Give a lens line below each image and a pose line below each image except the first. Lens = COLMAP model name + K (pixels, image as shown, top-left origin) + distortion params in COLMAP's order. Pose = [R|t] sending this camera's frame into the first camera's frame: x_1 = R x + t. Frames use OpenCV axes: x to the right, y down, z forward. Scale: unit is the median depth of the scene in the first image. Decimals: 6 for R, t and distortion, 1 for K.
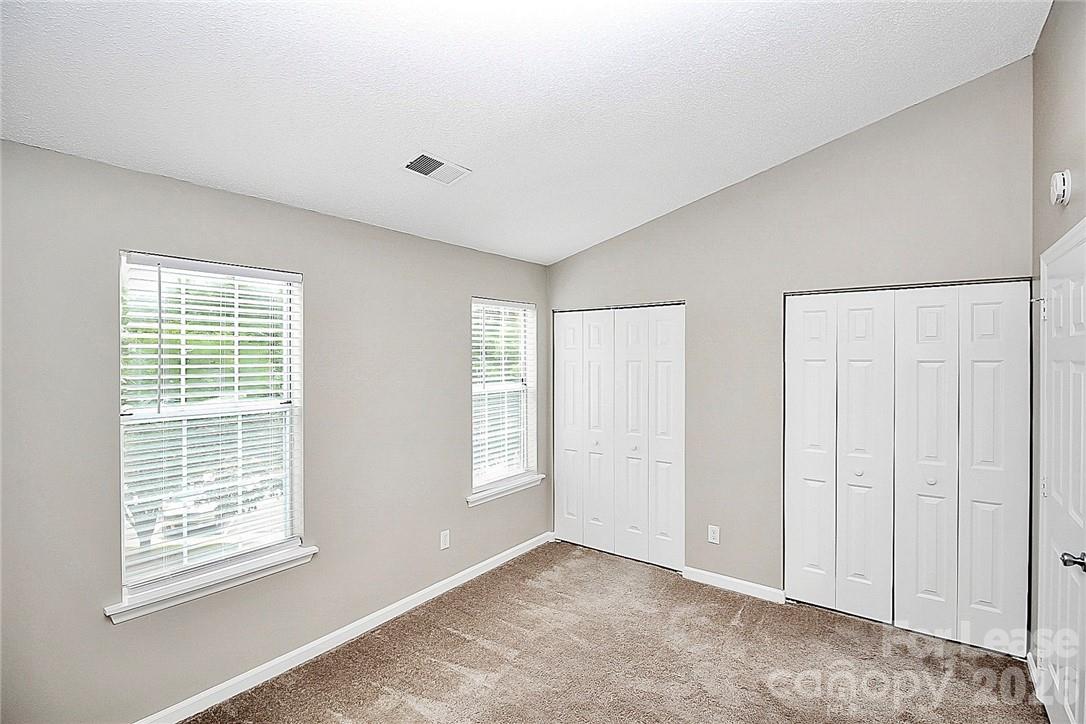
lens RADIAL K [[508.5, 0, 533.3], [0, 508.5, 360.8], [0, 0, 1]] dist [-0.010928, -0.005944]
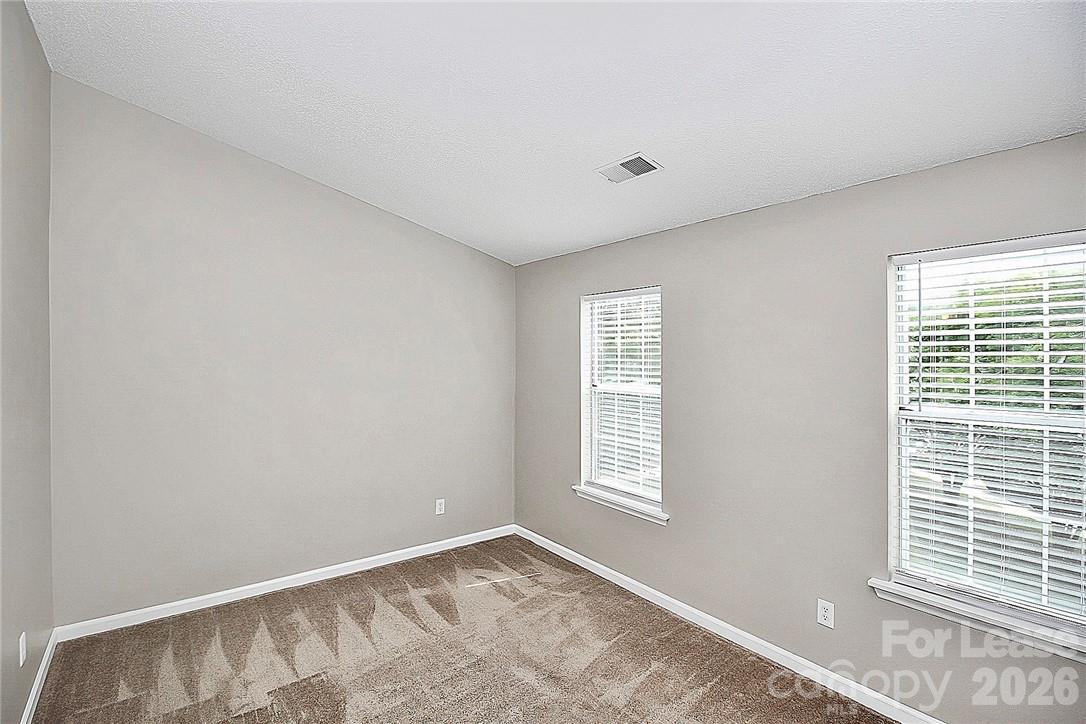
lens RADIAL K [[508.5, 0, 540.5], [0, 508.5, 360.8], [0, 0, 1]] dist [-0.010928, -0.005944]
pose [[-0.276132, 0.012283, -0.961041, 0.493790], [-0.008613, 0.999847, 0.015253, -0.004276], [0.961081, 0.012490, -0.275984, 0.661210]]
